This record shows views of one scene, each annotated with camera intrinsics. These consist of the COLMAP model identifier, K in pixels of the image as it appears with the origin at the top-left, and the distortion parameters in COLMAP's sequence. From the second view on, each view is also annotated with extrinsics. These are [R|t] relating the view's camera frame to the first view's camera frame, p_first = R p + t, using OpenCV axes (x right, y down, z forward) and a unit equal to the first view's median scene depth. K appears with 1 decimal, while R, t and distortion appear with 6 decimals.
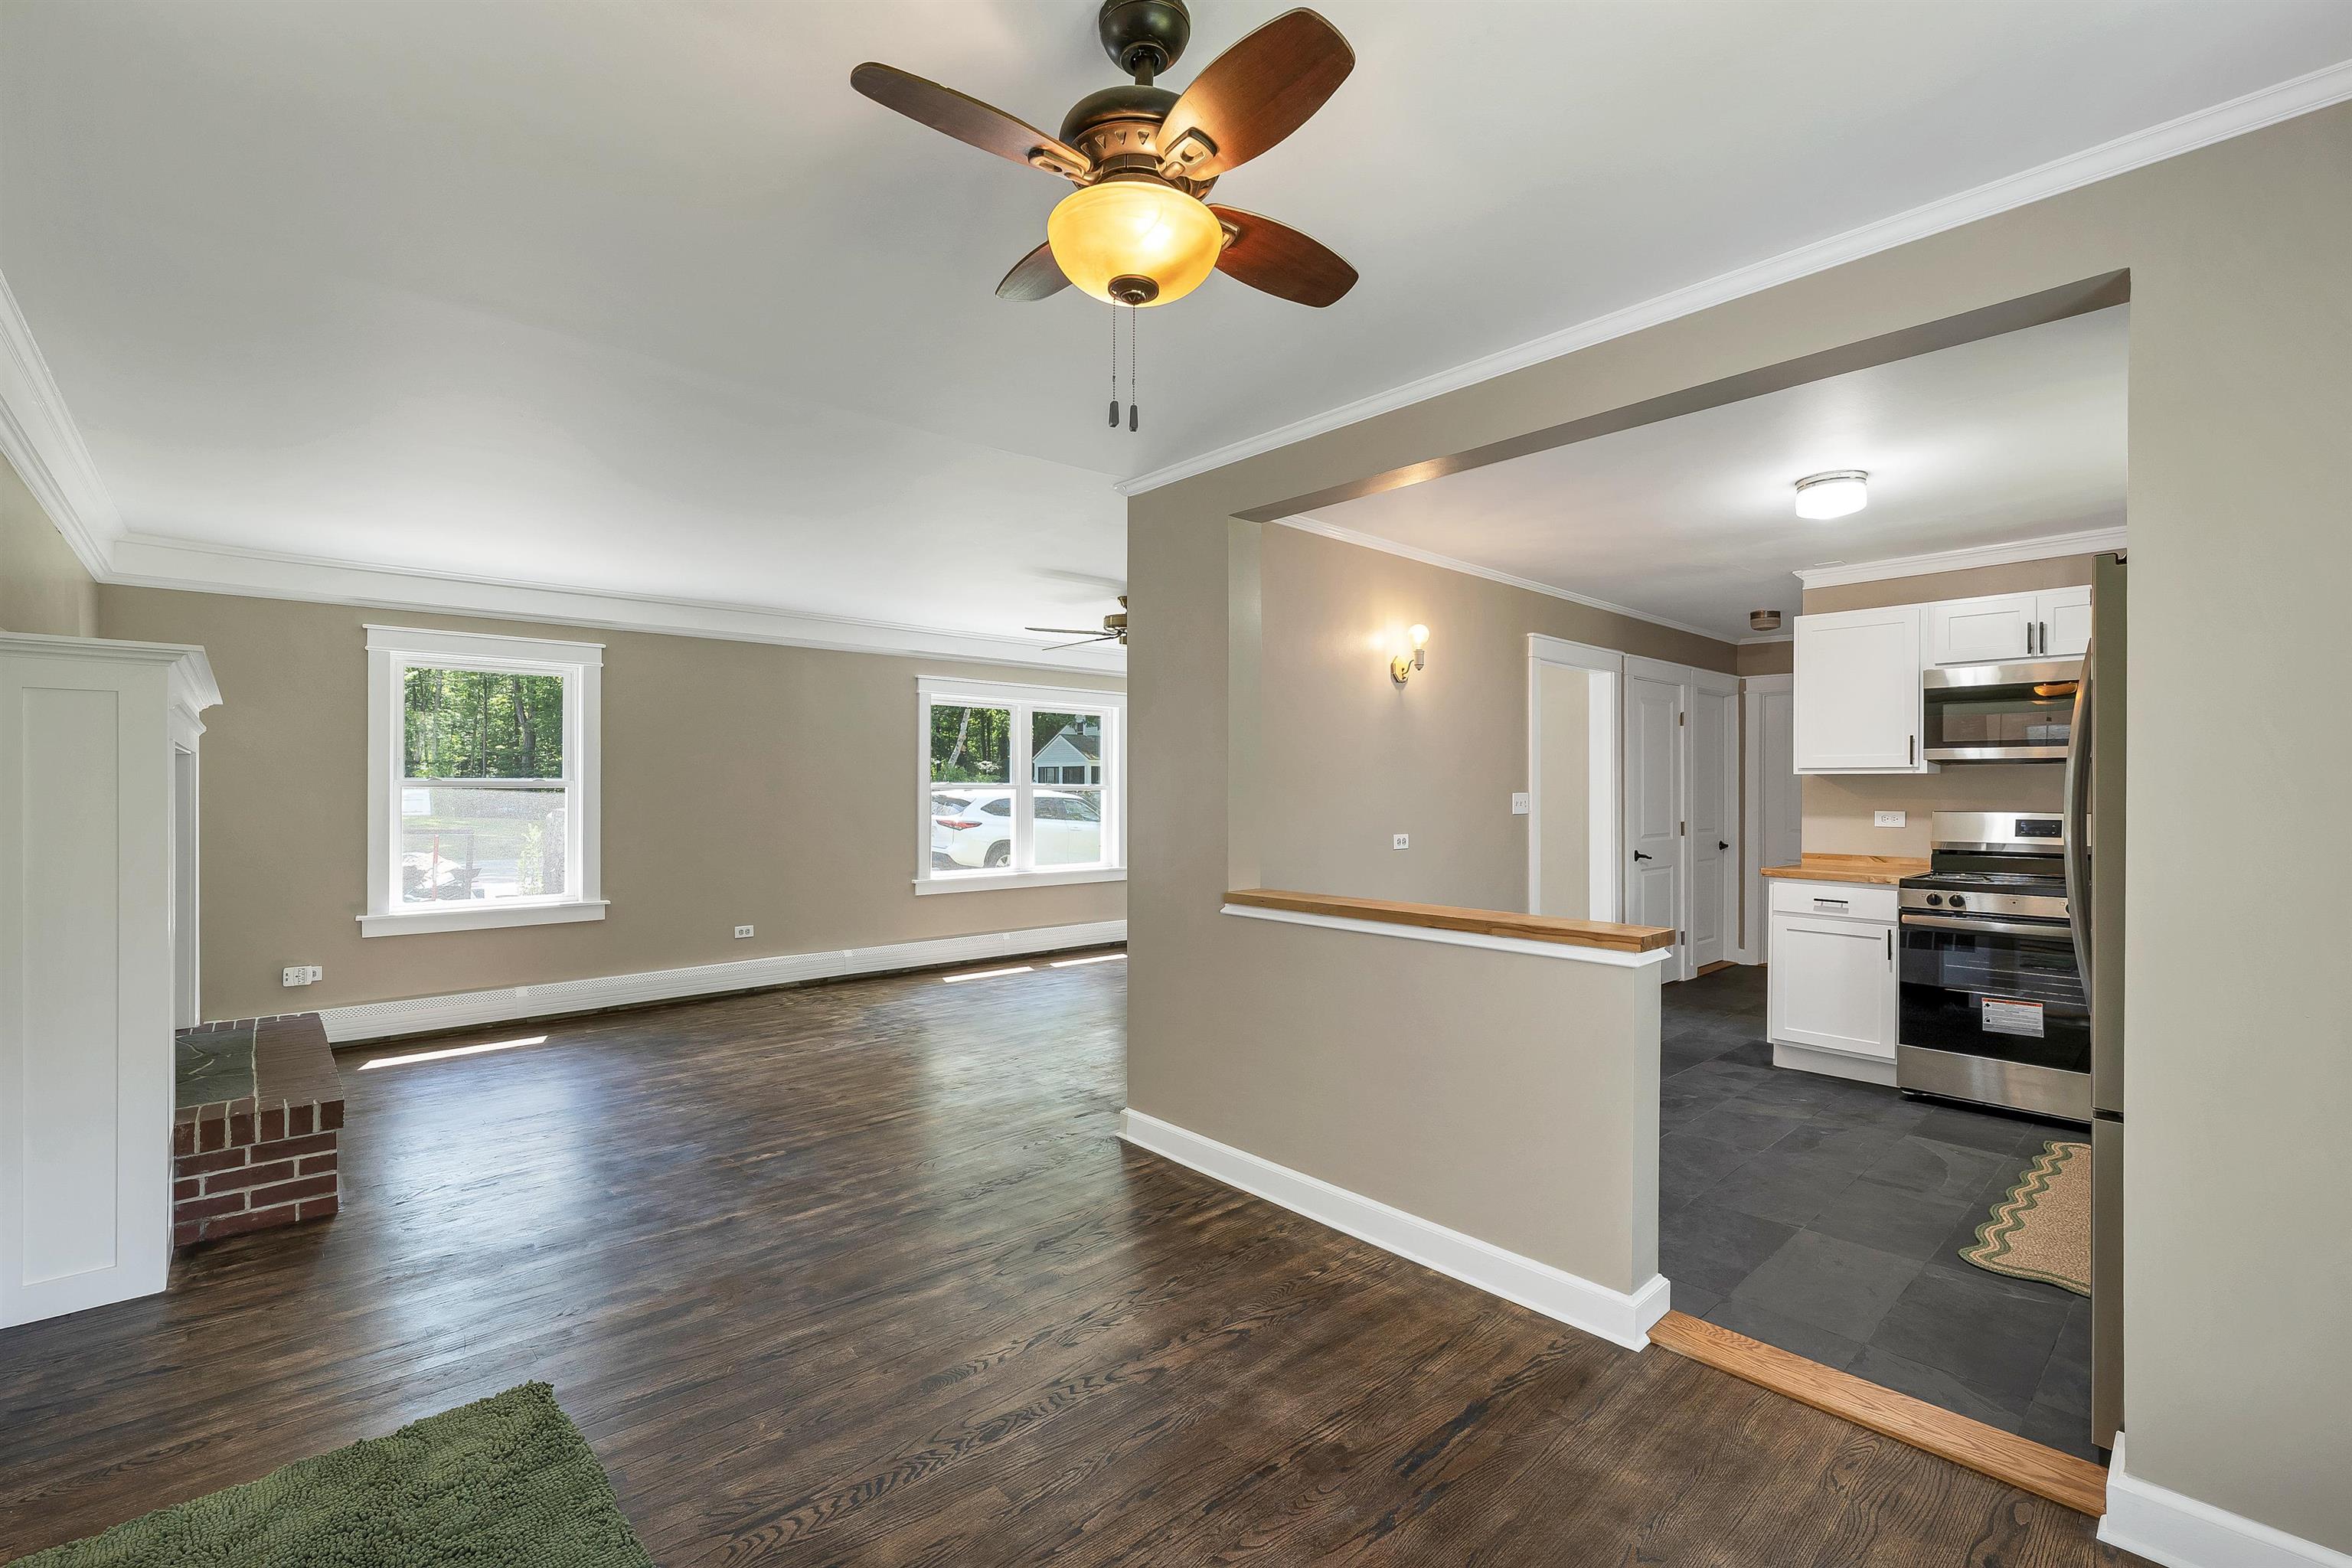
lens RADIAL K [[990.1, 0, 1176.0], [0, 990.1, 784.0], [0, 0, 1]] dist [0.016036, 0.000177]
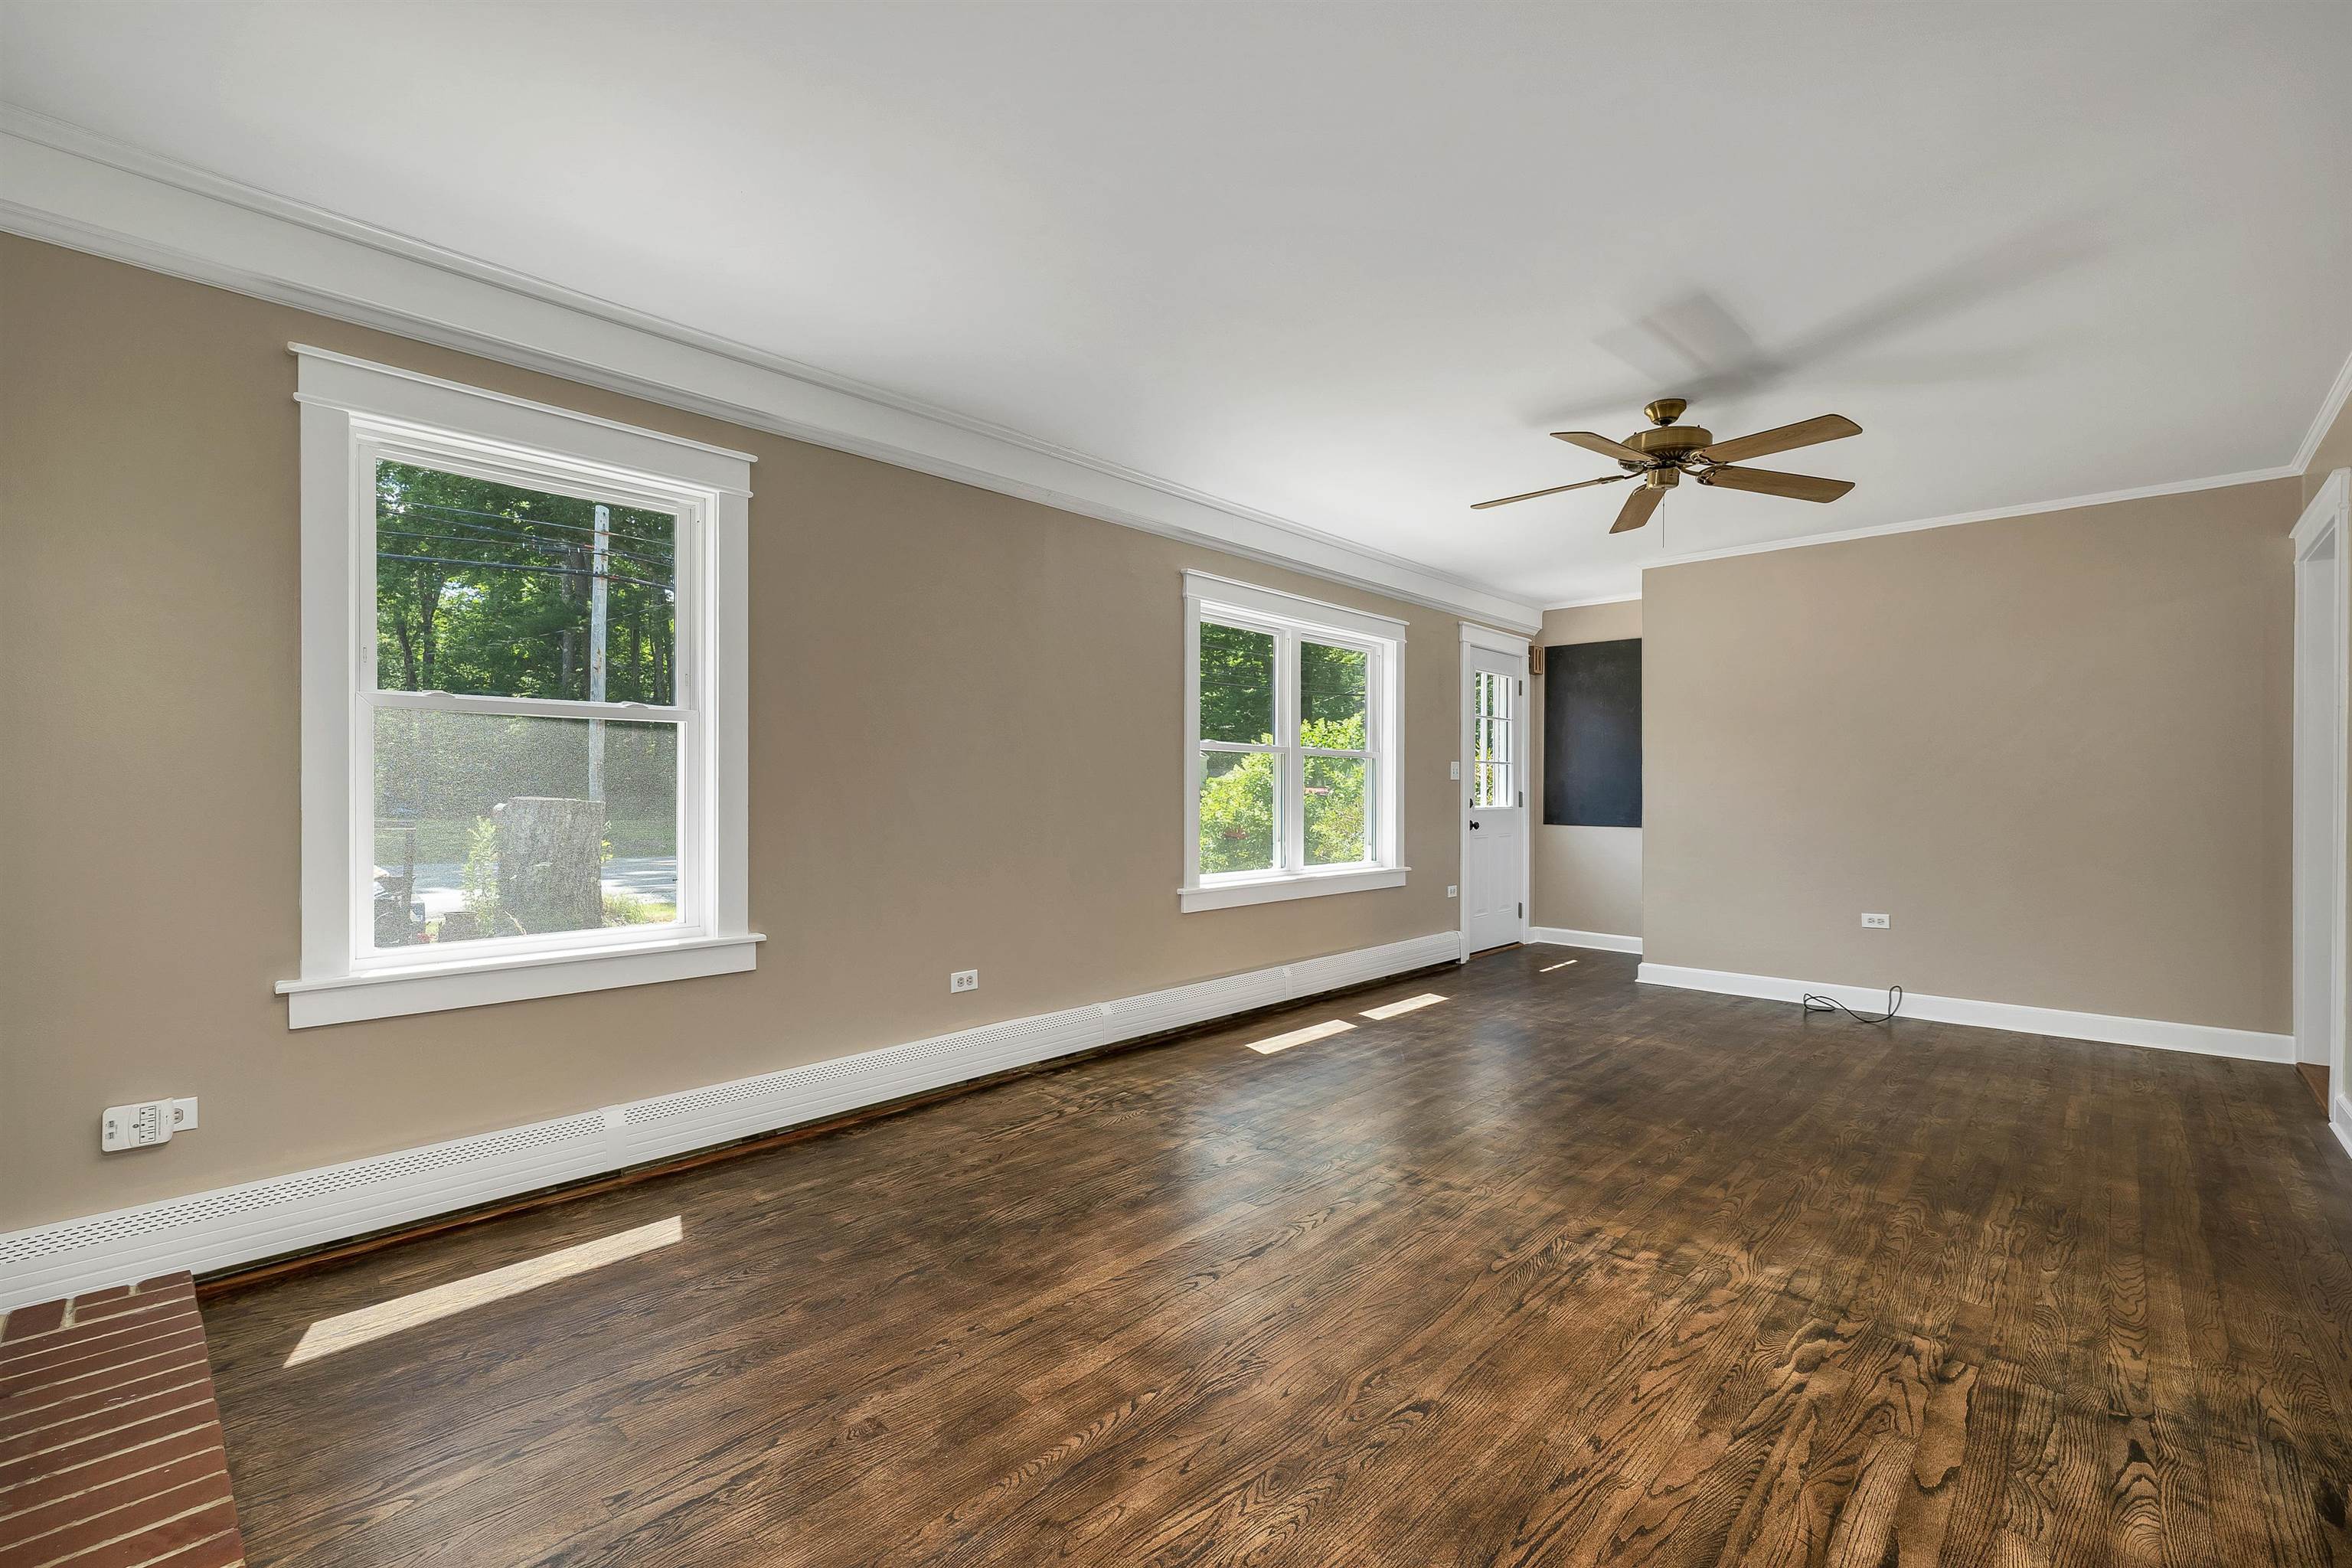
lens RADIAL K [[999.6, 0, 1176.0], [0, 999.6, 784.0], [0, 0, 1]] dist [0.015419, -0.000073]
pose [[0.997140, -0.001467, 0.075565, -0.391129], [0.001619, 0.999997, -0.001946, 0.038010], [-0.075561, 0.002062, 0.997139, 0.447016]]
